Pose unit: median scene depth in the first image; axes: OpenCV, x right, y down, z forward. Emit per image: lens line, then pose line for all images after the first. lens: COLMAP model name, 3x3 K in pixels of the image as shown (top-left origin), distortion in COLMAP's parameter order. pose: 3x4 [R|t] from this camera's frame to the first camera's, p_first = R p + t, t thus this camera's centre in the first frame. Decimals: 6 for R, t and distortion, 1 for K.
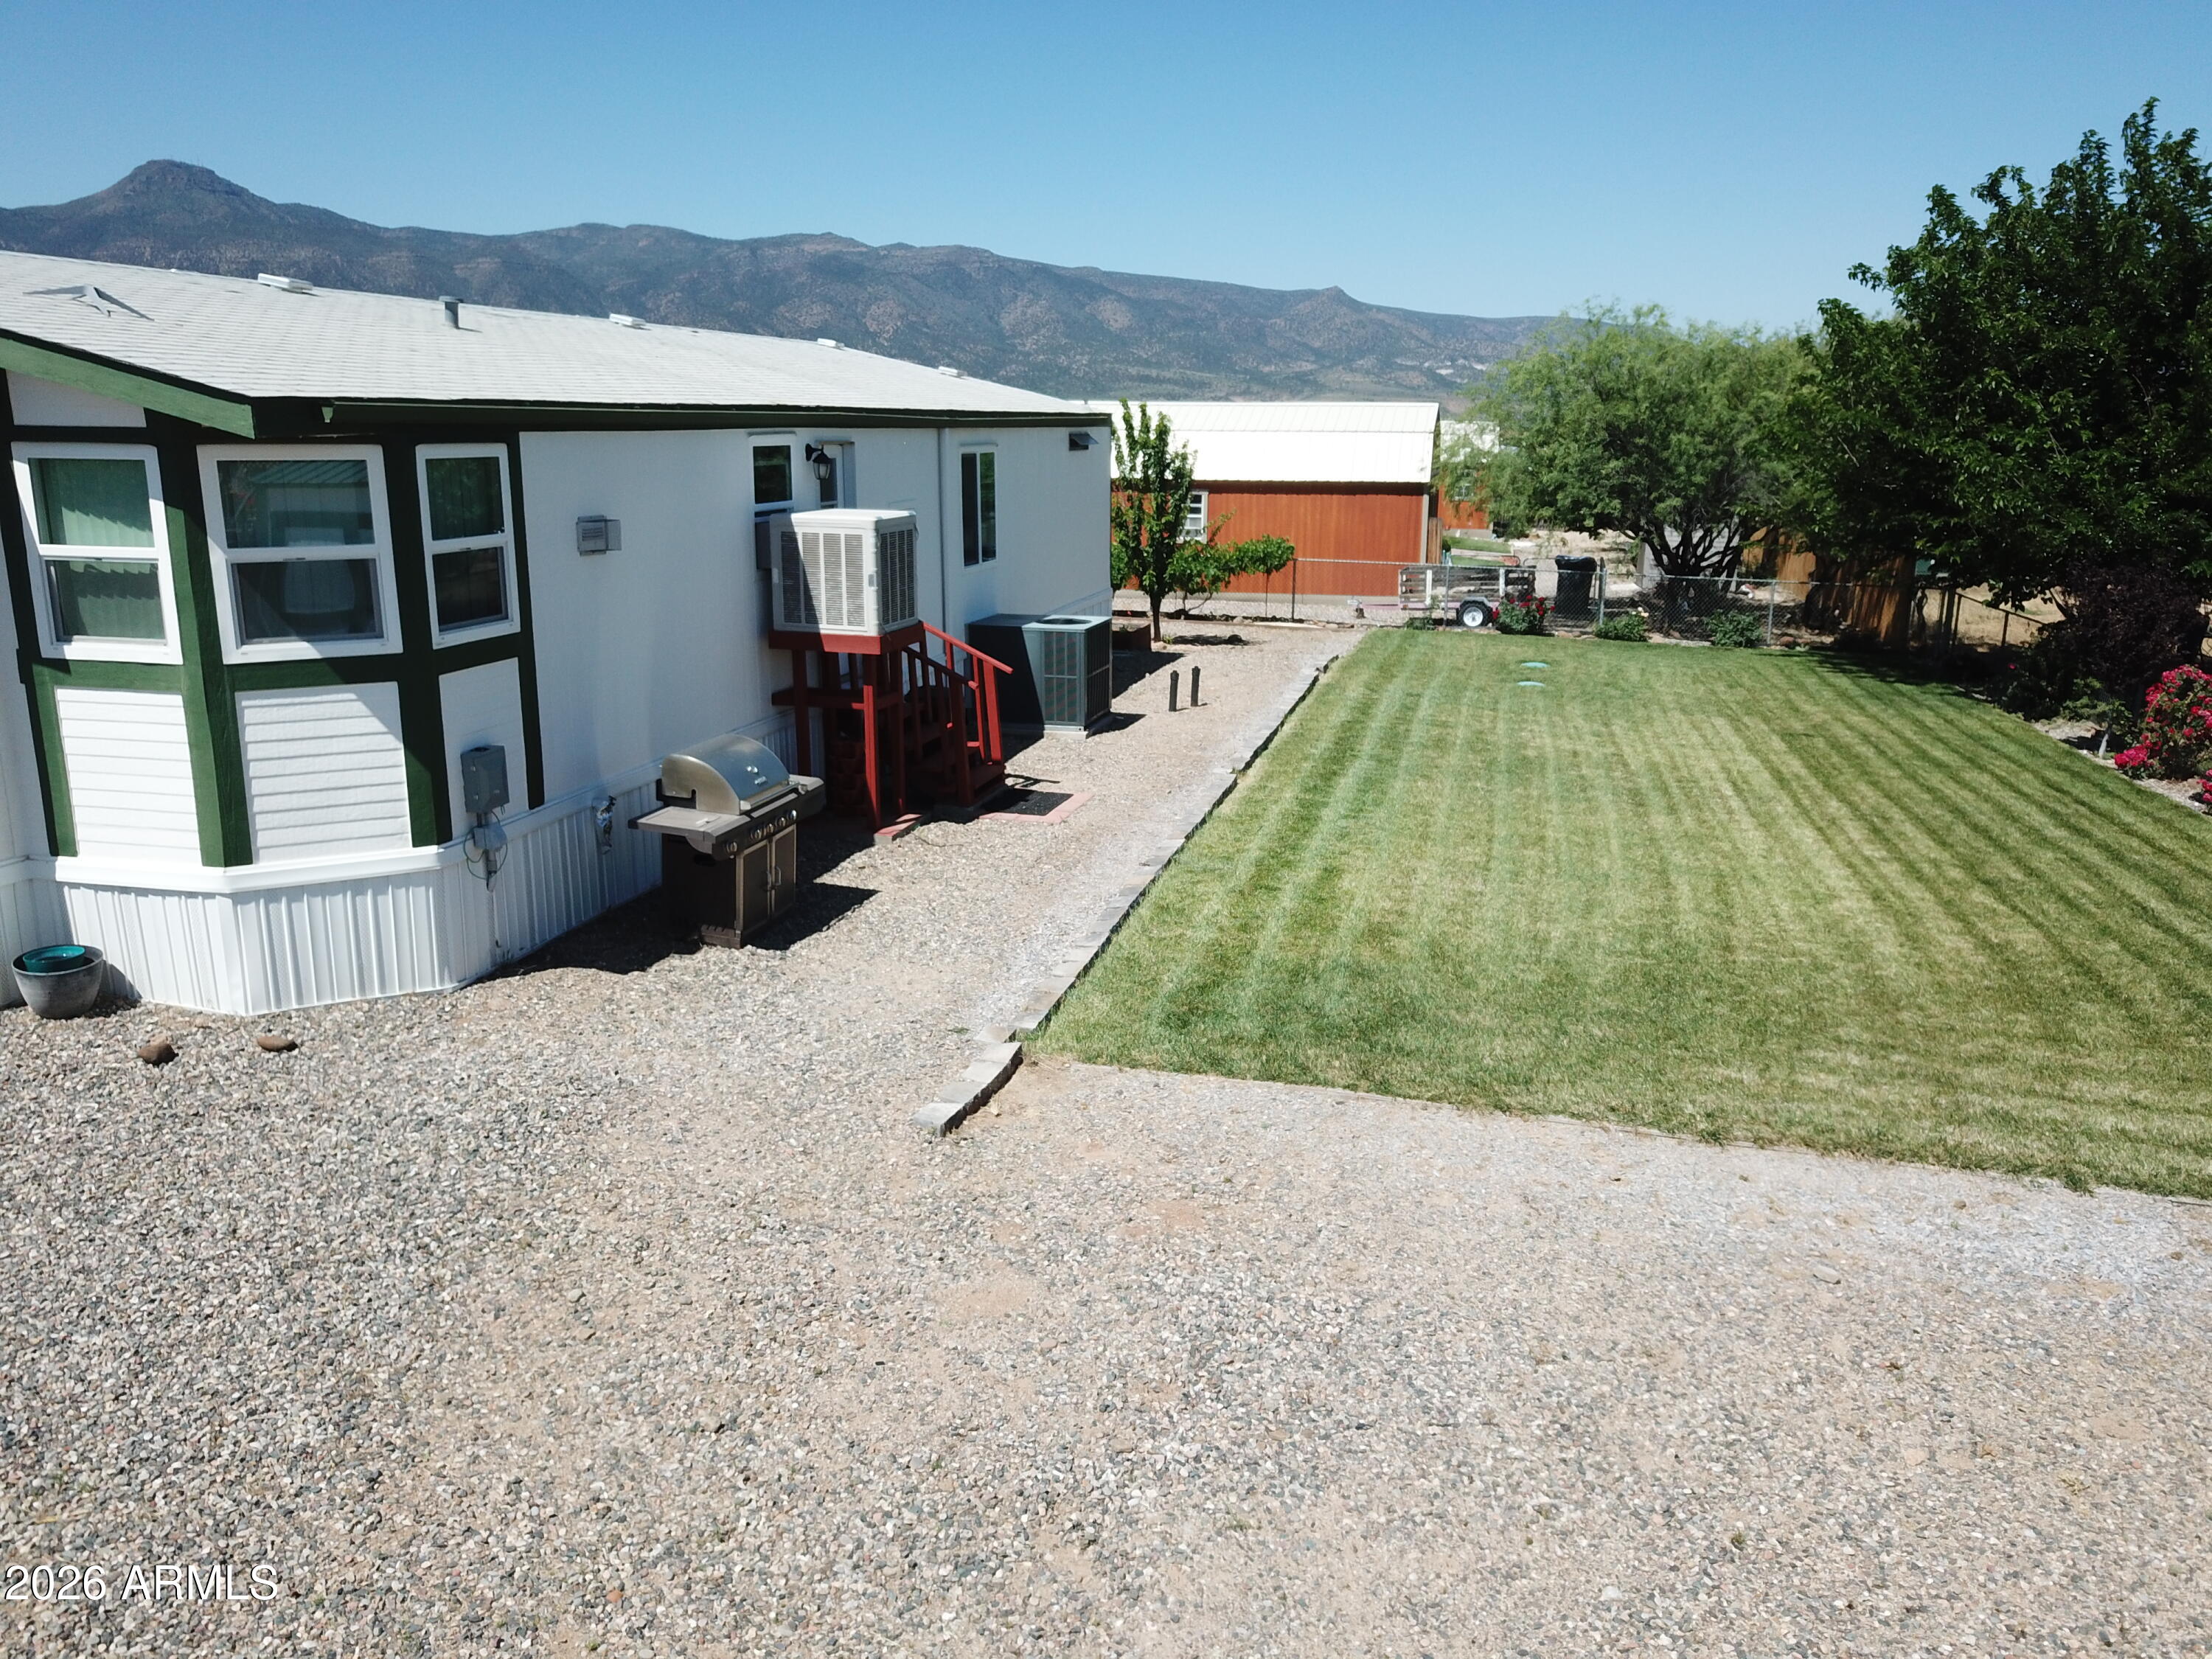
lens RADIAL K [[1698.5, 0, 1128.6], [0, 1698.5, 853.1], [0, 0, 1]] dist [0.012927, -0.010152]
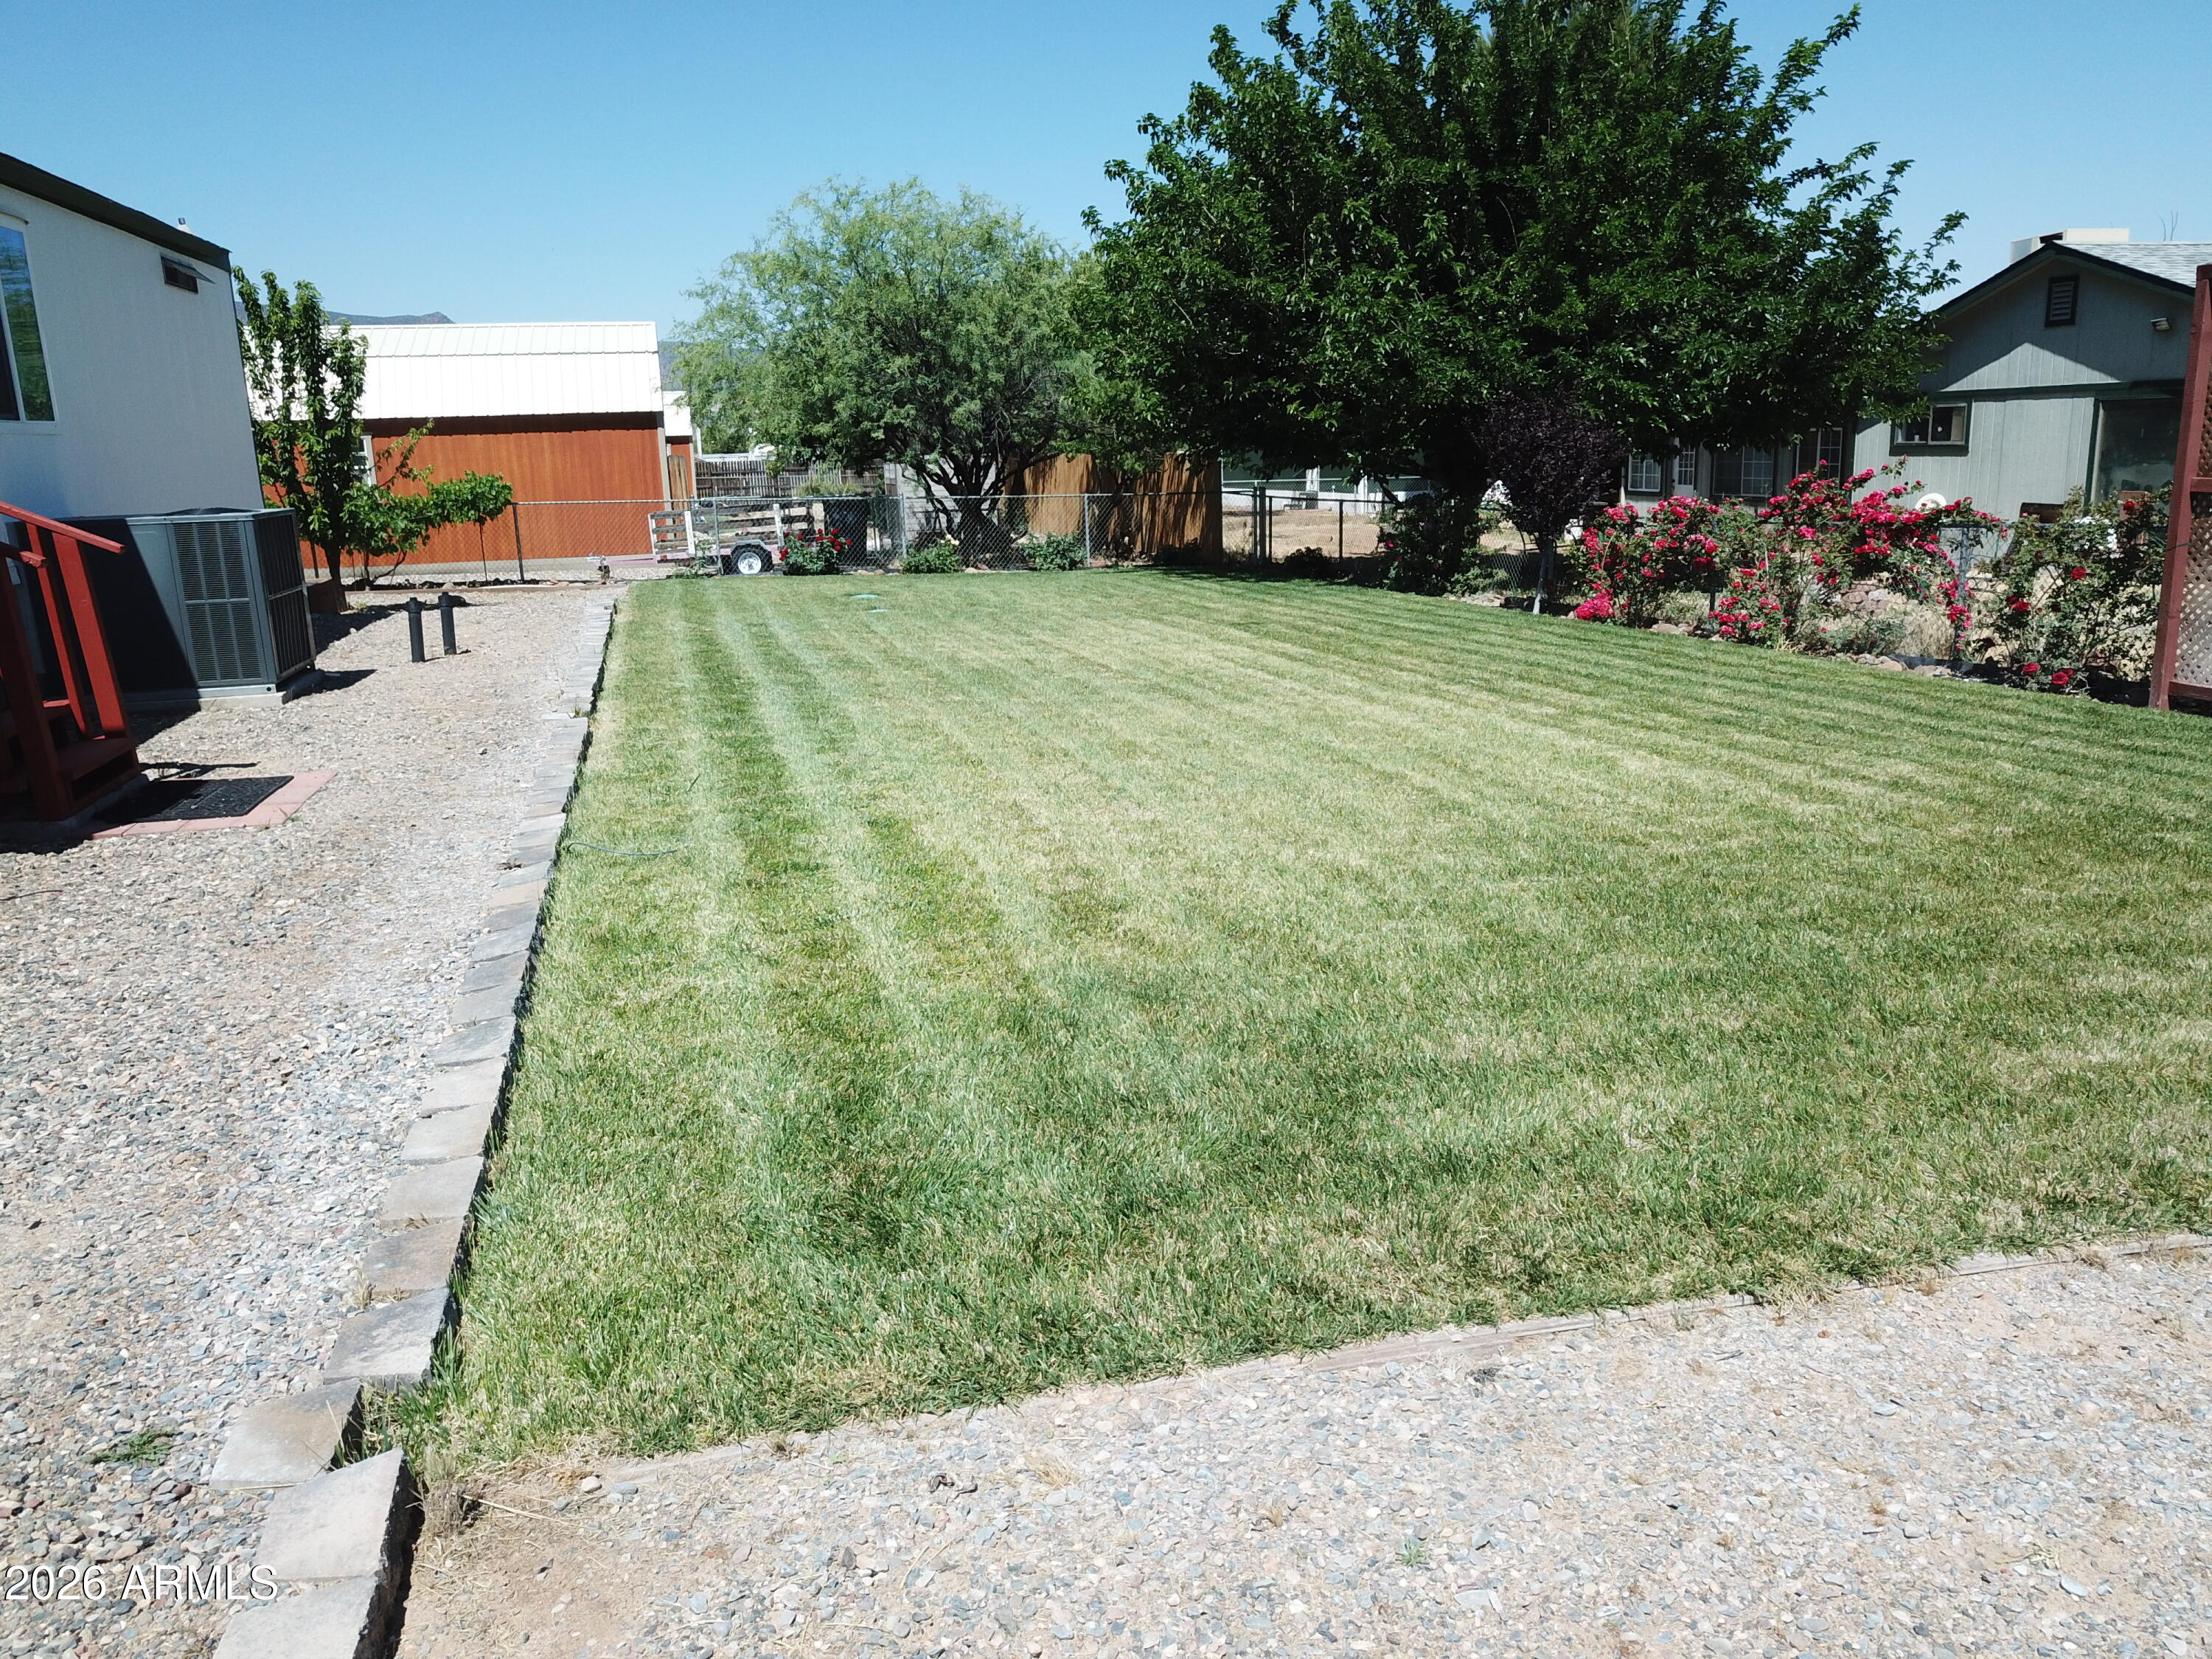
lens RADIAL K [[1698.5, 0, 1114.3], [0, 1698.5, 836.2], [0, 0, 1]] dist [0.012927, -0.010152]
pose [[0.887584, -0.140451, 0.438712, -0.048028], [0.150682, 0.988514, 0.011613, 0.018607], [-0.435304, 0.055799, 0.898553, 0.486456]]
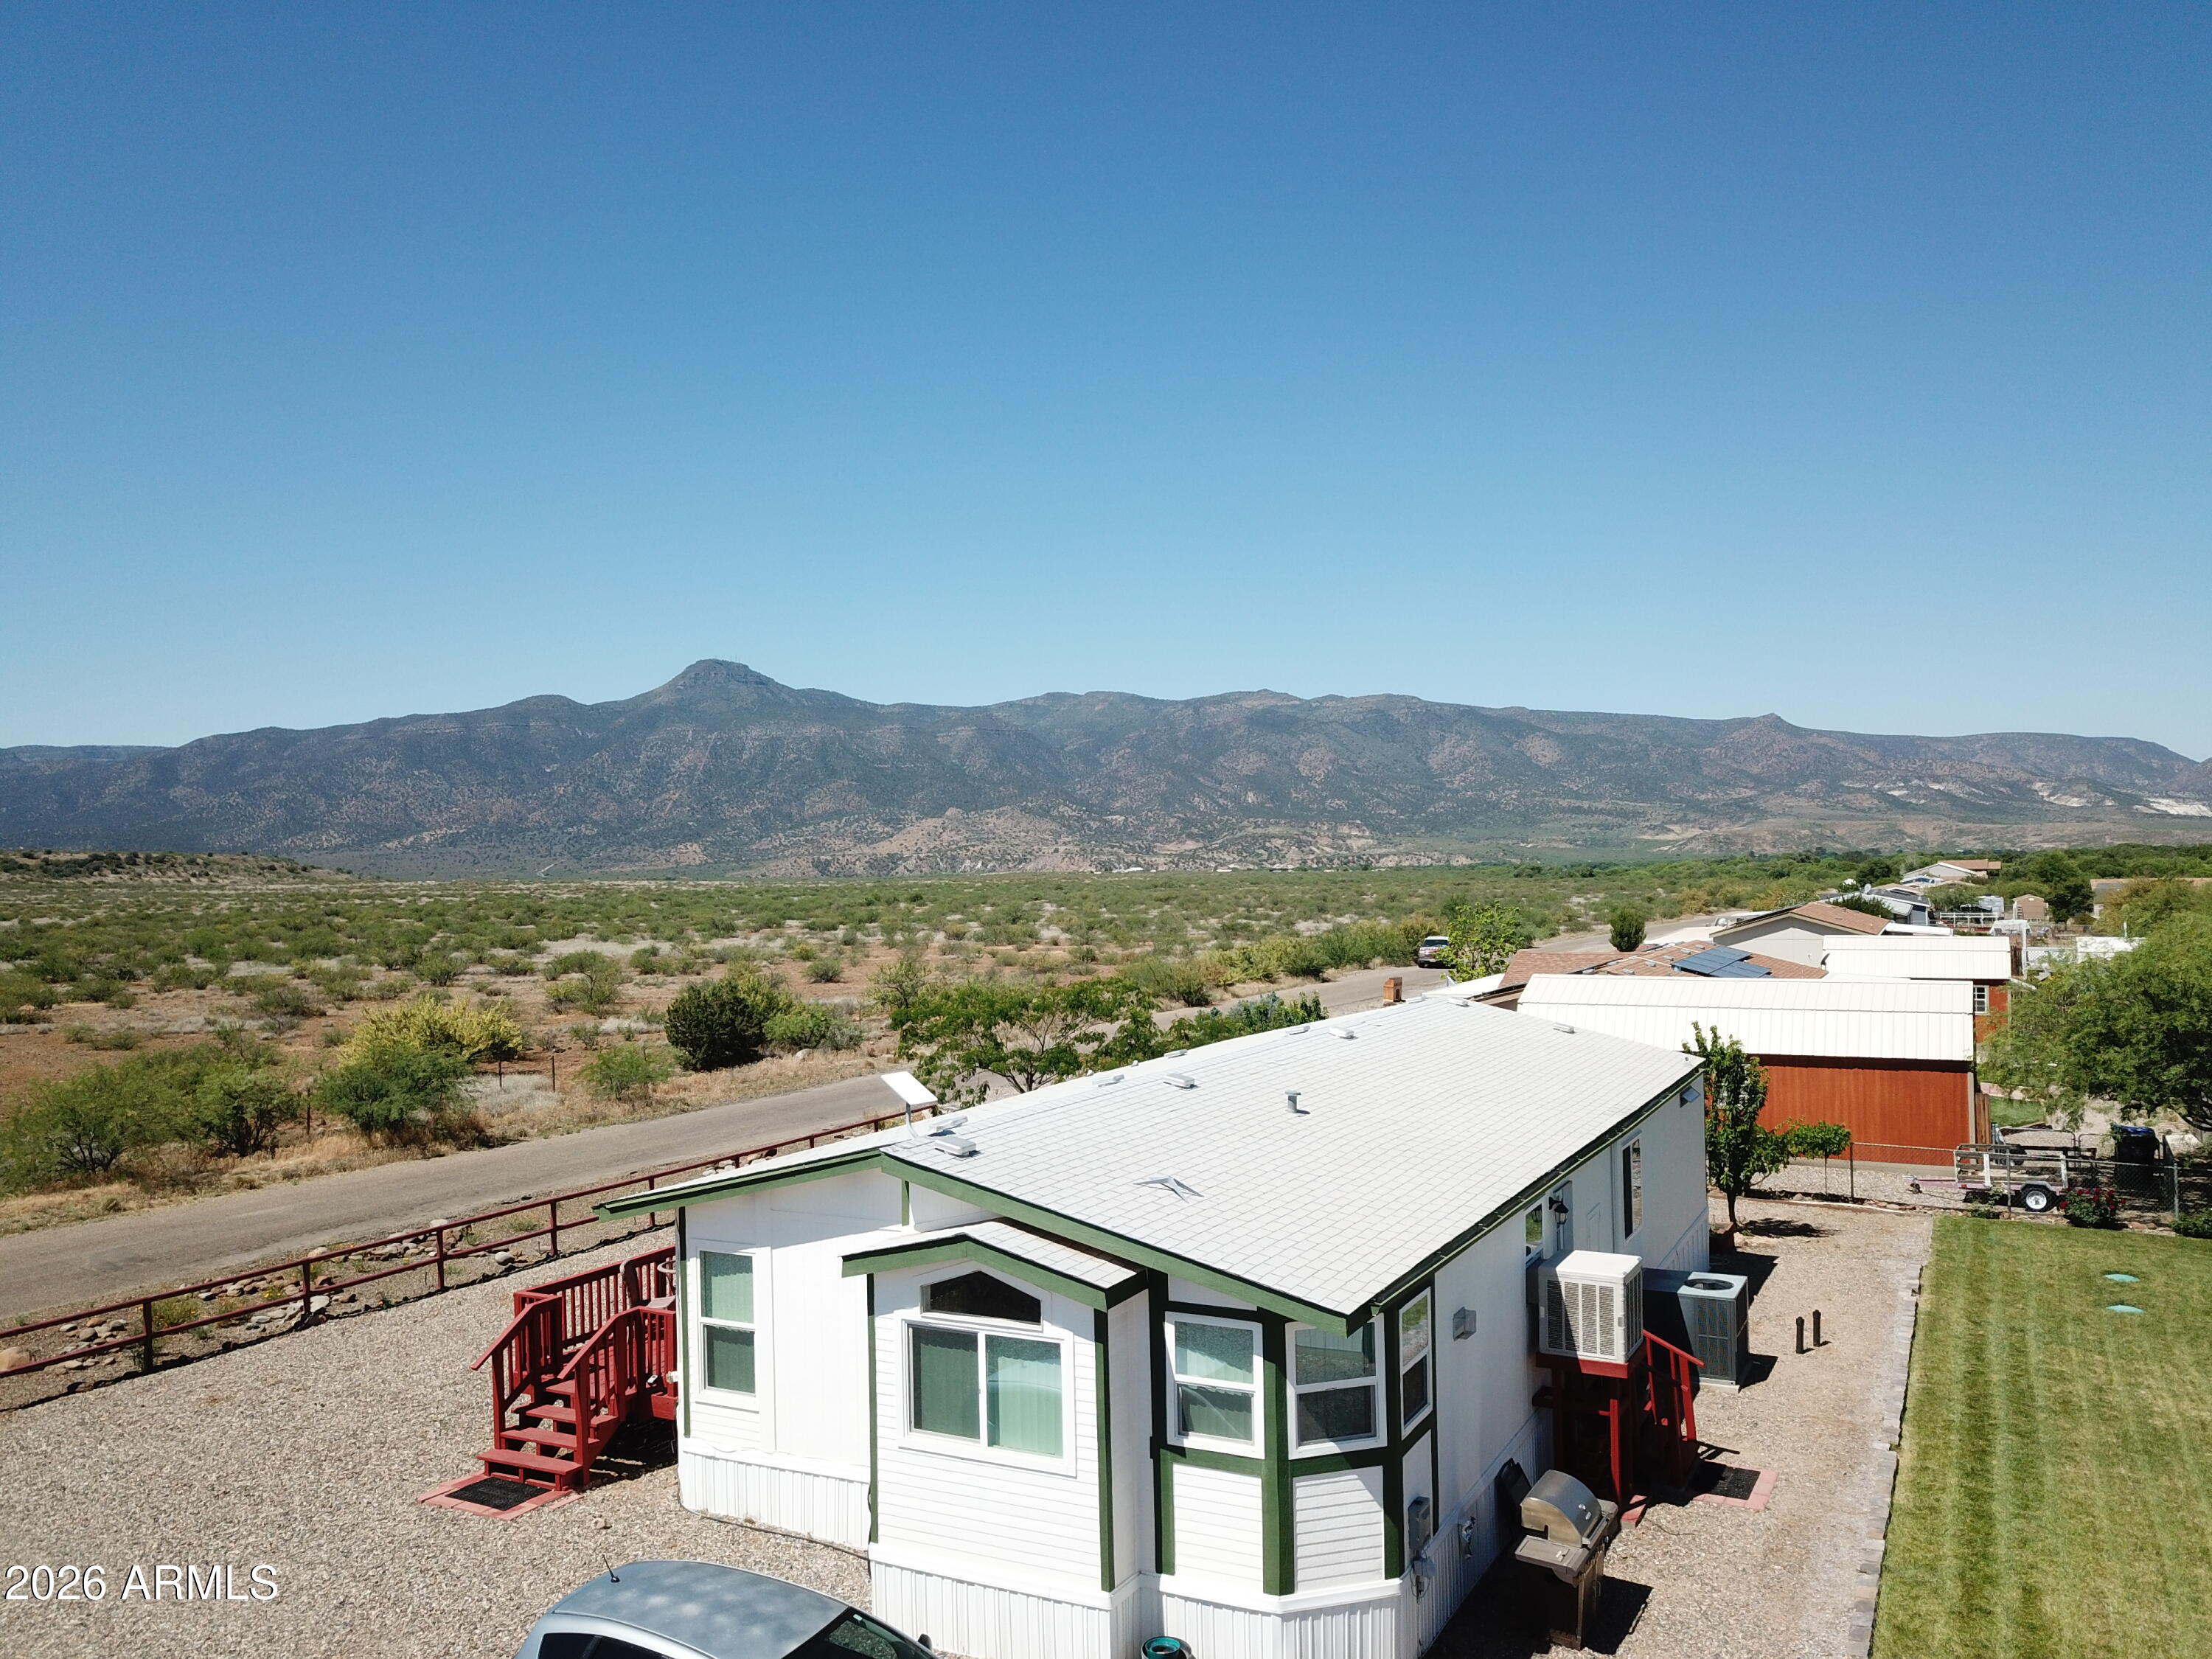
lens RADIAL K [[1698.5, 0, 1128.7], [0, 1698.5, 840.0], [0, 0, 1]] dist [0.012927, -0.010152]
pose [[0.969082, -0.030251, -0.244877, -0.186718], [-0.033179, 0.967466, -0.250818, -0.178769], [0.244497, 0.251188, 0.936550, -0.429427]]
